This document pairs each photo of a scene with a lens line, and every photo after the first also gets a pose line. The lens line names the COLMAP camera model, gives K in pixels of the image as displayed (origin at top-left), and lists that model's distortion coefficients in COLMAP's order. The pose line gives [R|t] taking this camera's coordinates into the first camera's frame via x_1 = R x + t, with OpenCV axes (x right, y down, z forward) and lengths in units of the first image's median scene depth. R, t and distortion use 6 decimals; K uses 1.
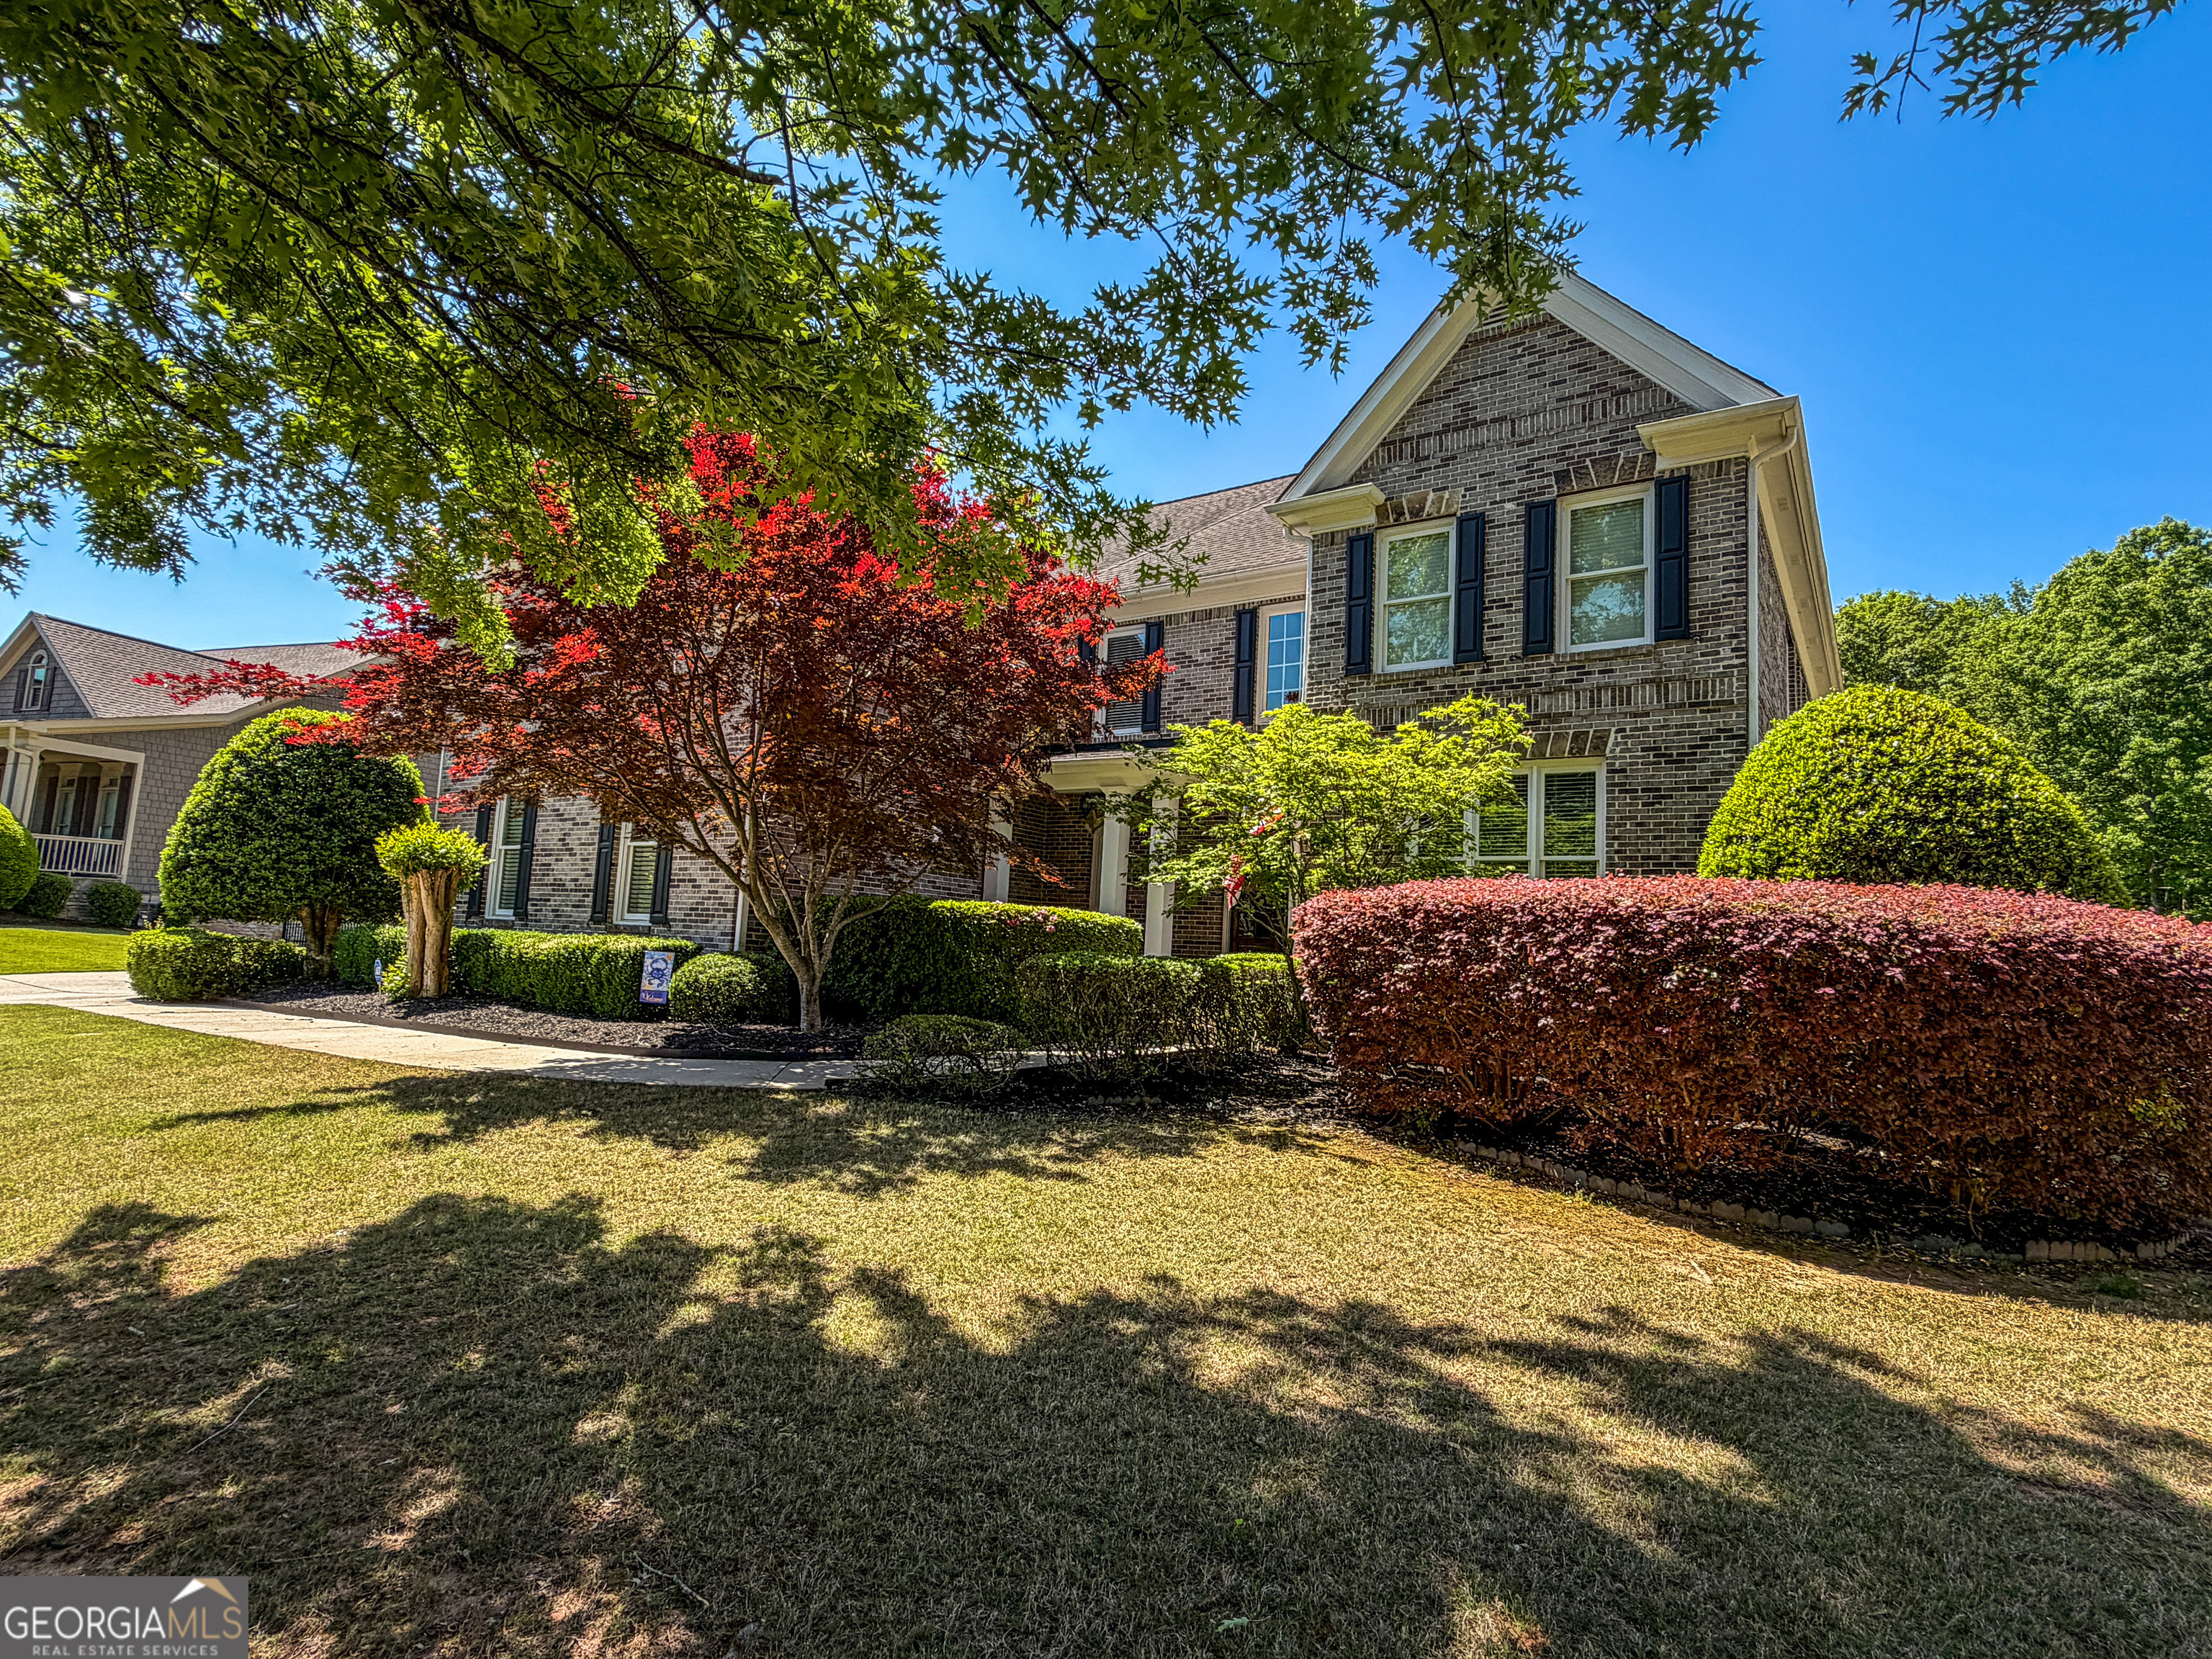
lens RADIAL K [[1148.7, 0, 1054.3], [0, 1148.7, 836.0], [0, 0, 1]] dist [0.002367, 0.000696]
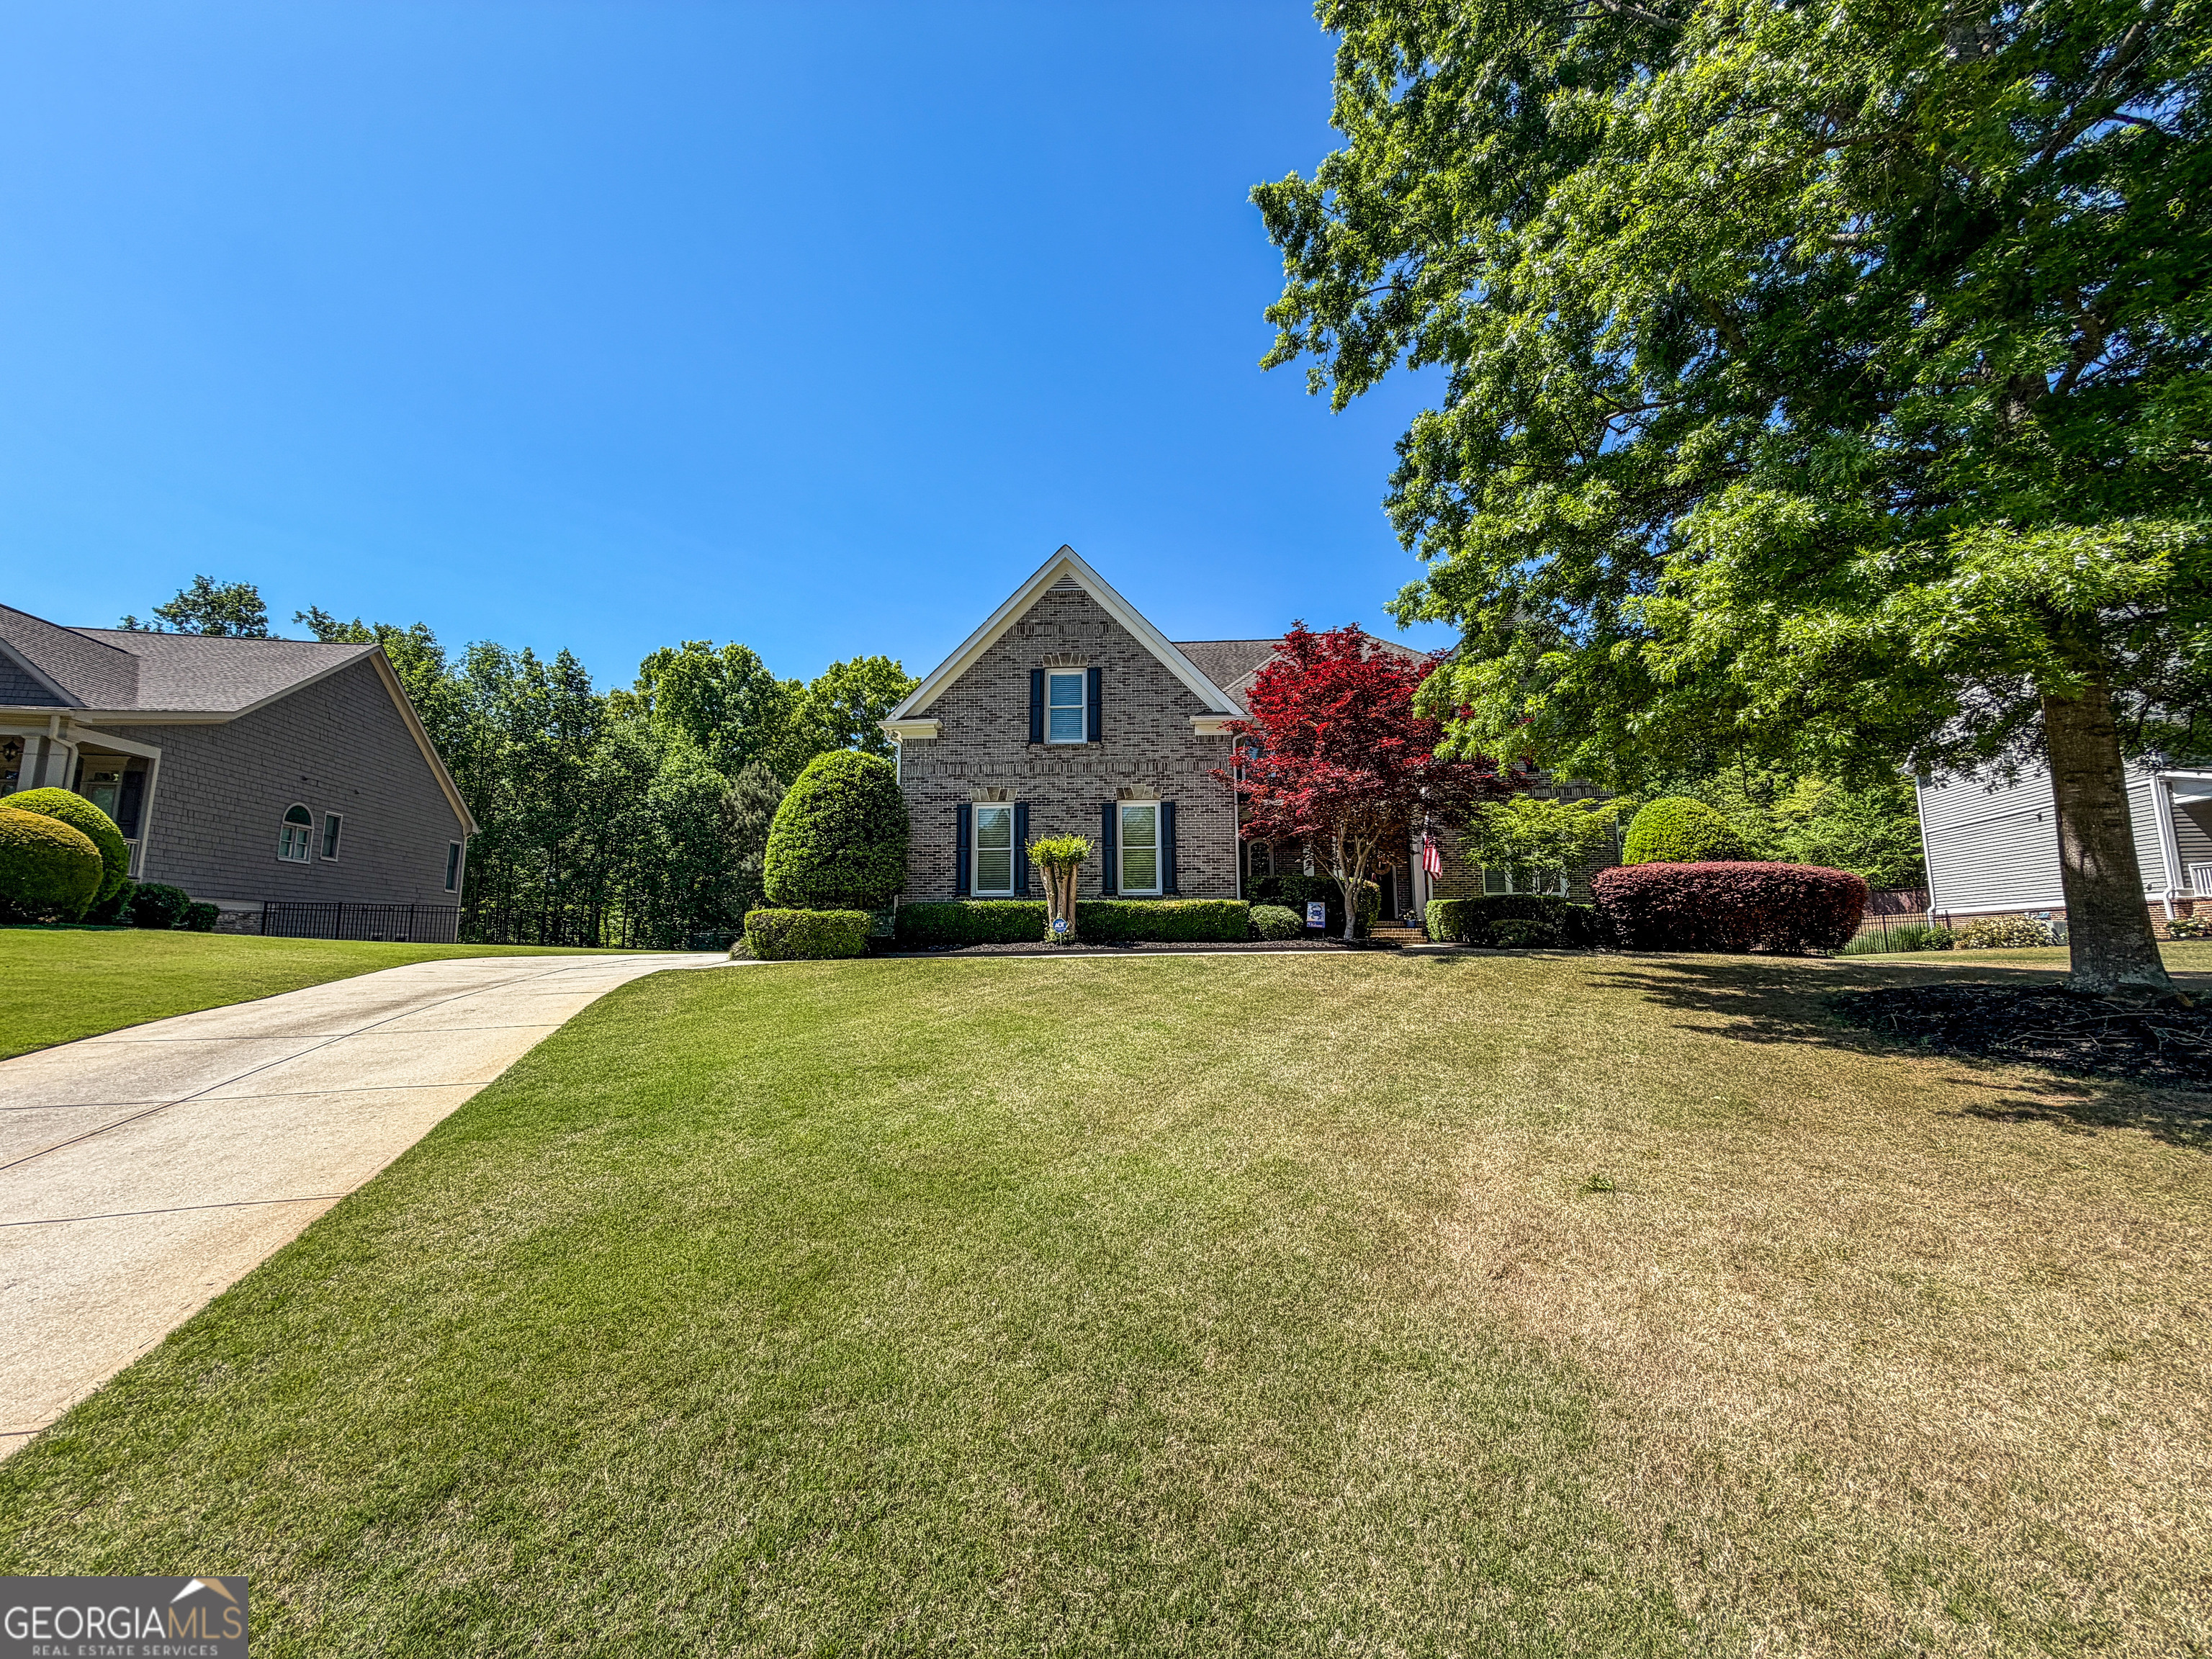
lens RADIAL K [[885.1, 0, 1106.0], [0, 885.1, 829.5], [0, 0, 1]] dist [0.001695, 0.000098]
pose [[0.853608, 0.016592, 0.520651, -2.025676], [-0.009279, 0.999818, -0.016648, 0.003677], [-0.520833, 0.009380, 0.853607, -0.175636]]
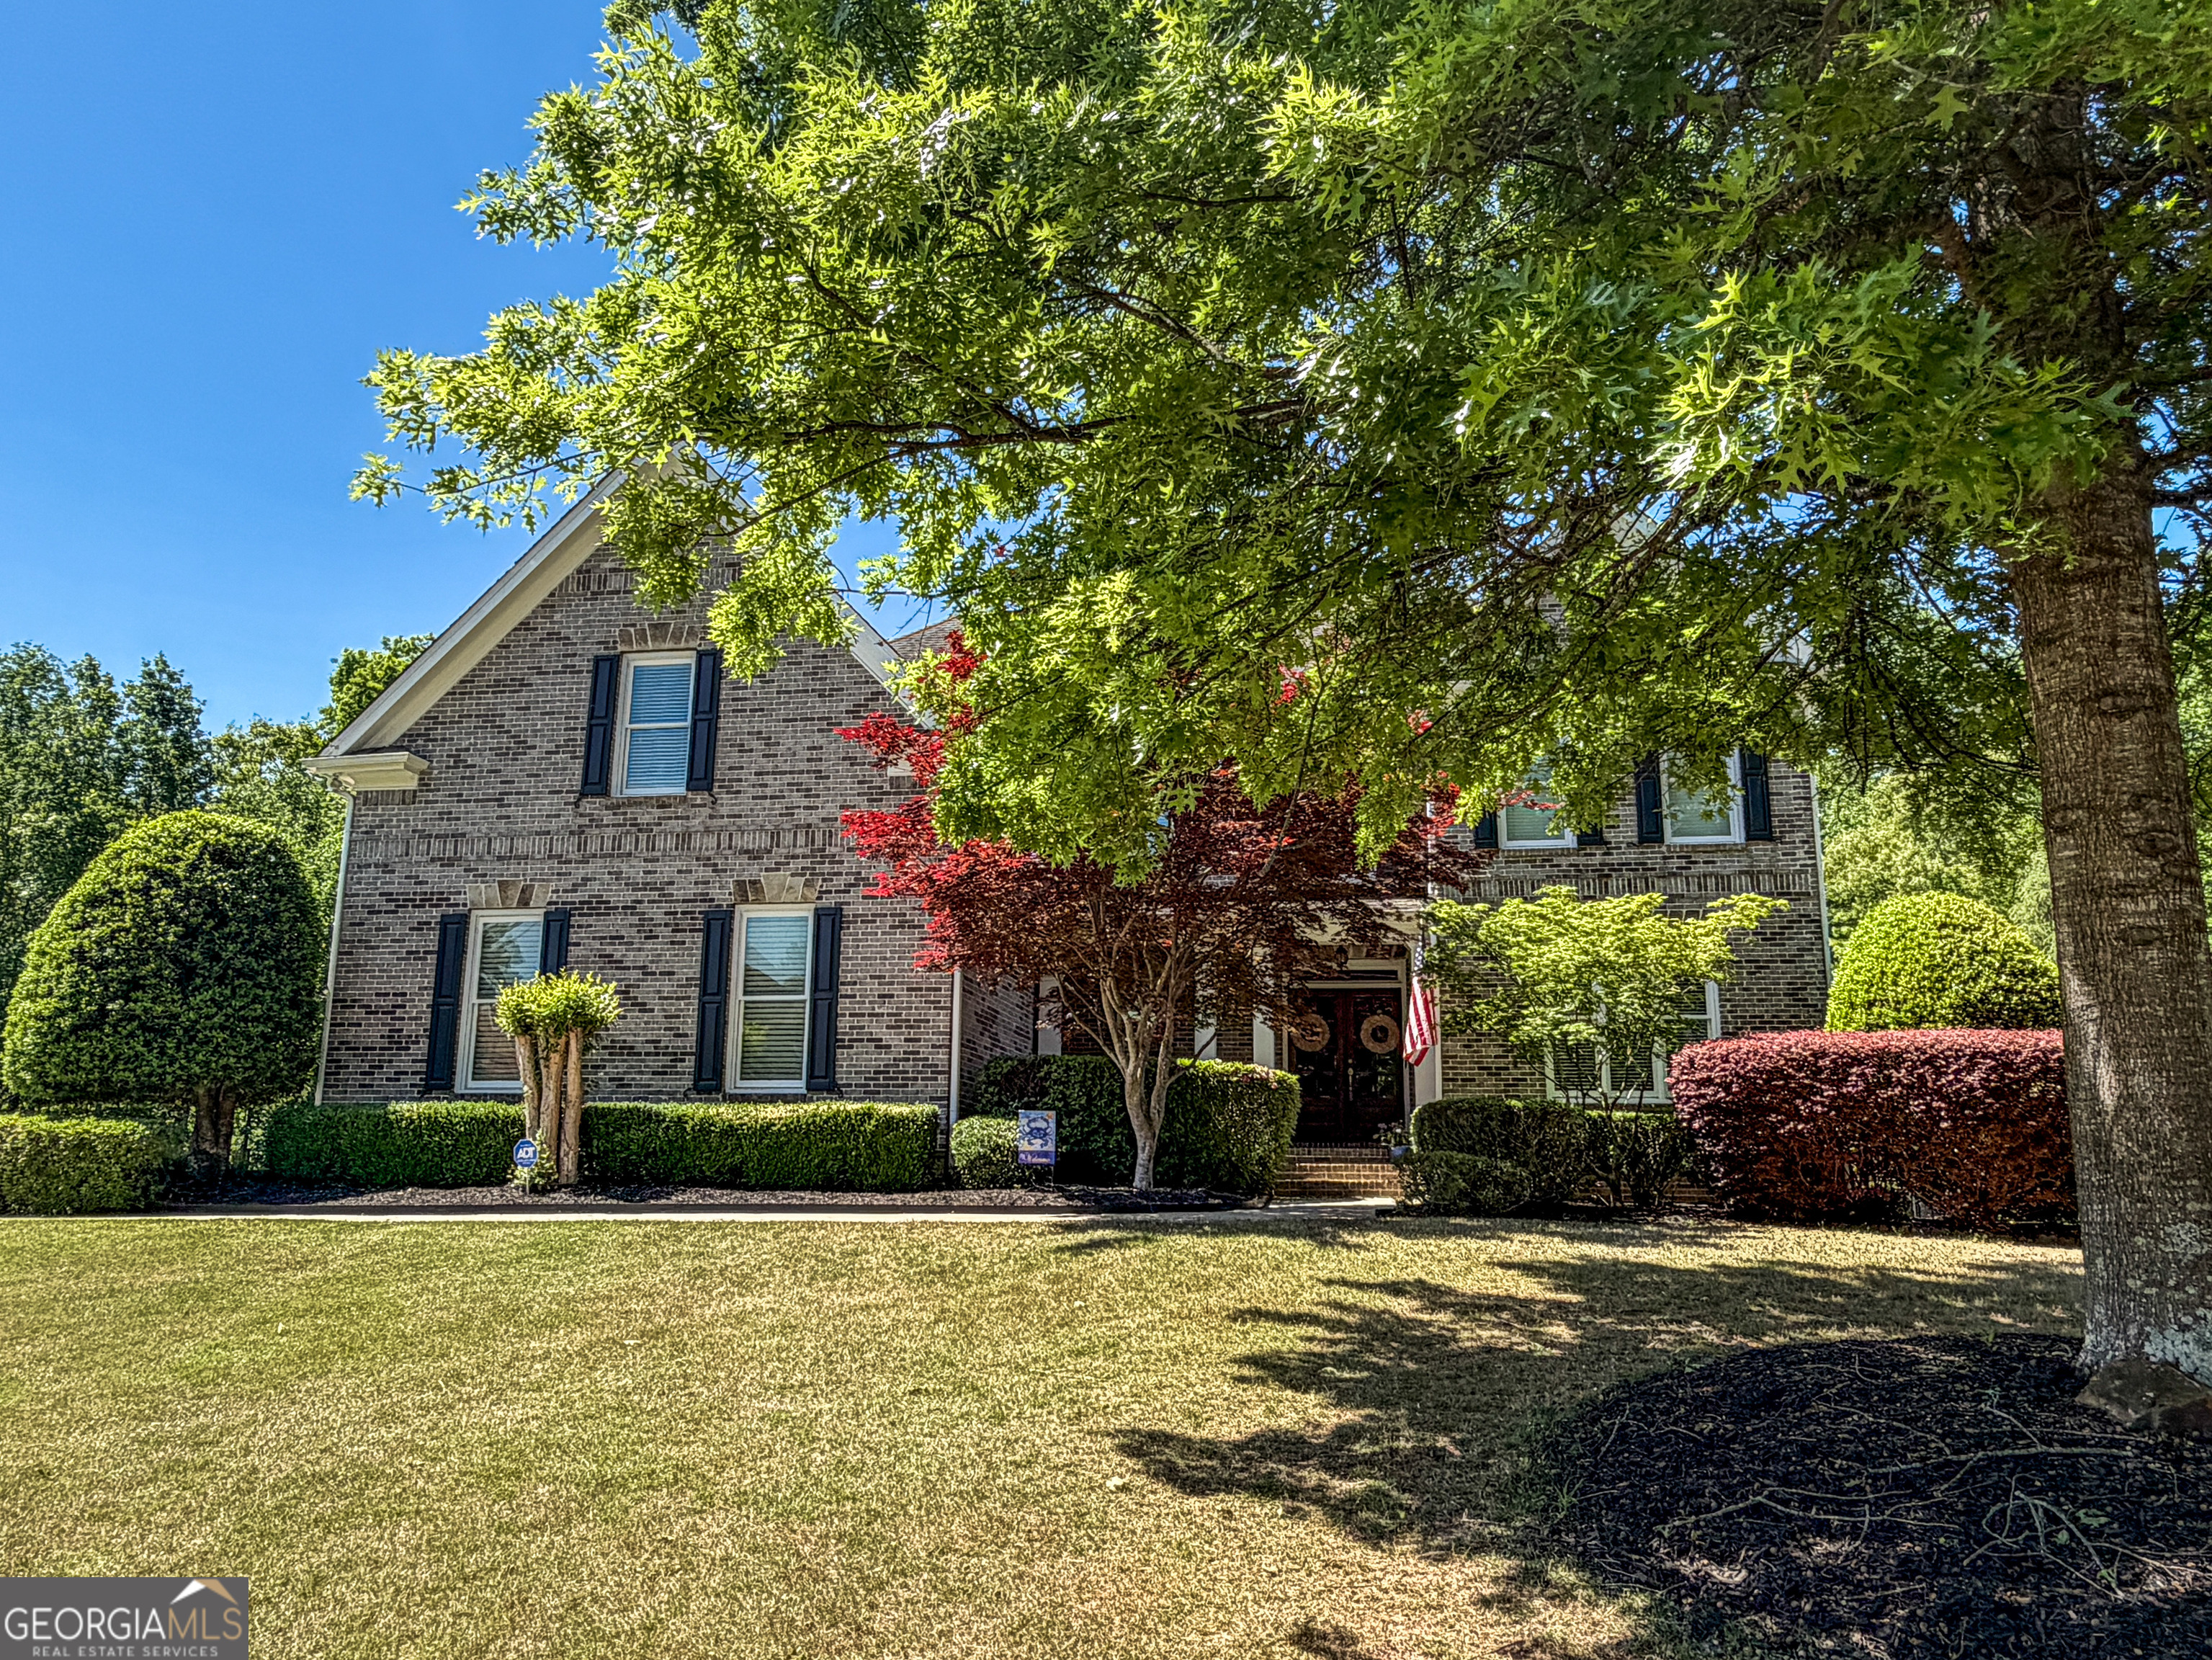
lens RADIAL K [[1595.0, 0, 1106.0], [0, 1595.0, 830.0], [0, 0, 1]] dist [0.000986, -0.002095]
pose [[0.903552, 0.051787, 0.425337, -1.209078], [-0.009719, 0.994891, -0.100487, -0.002066], [-0.428368, 0.086661, 0.899439, -0.364516]]
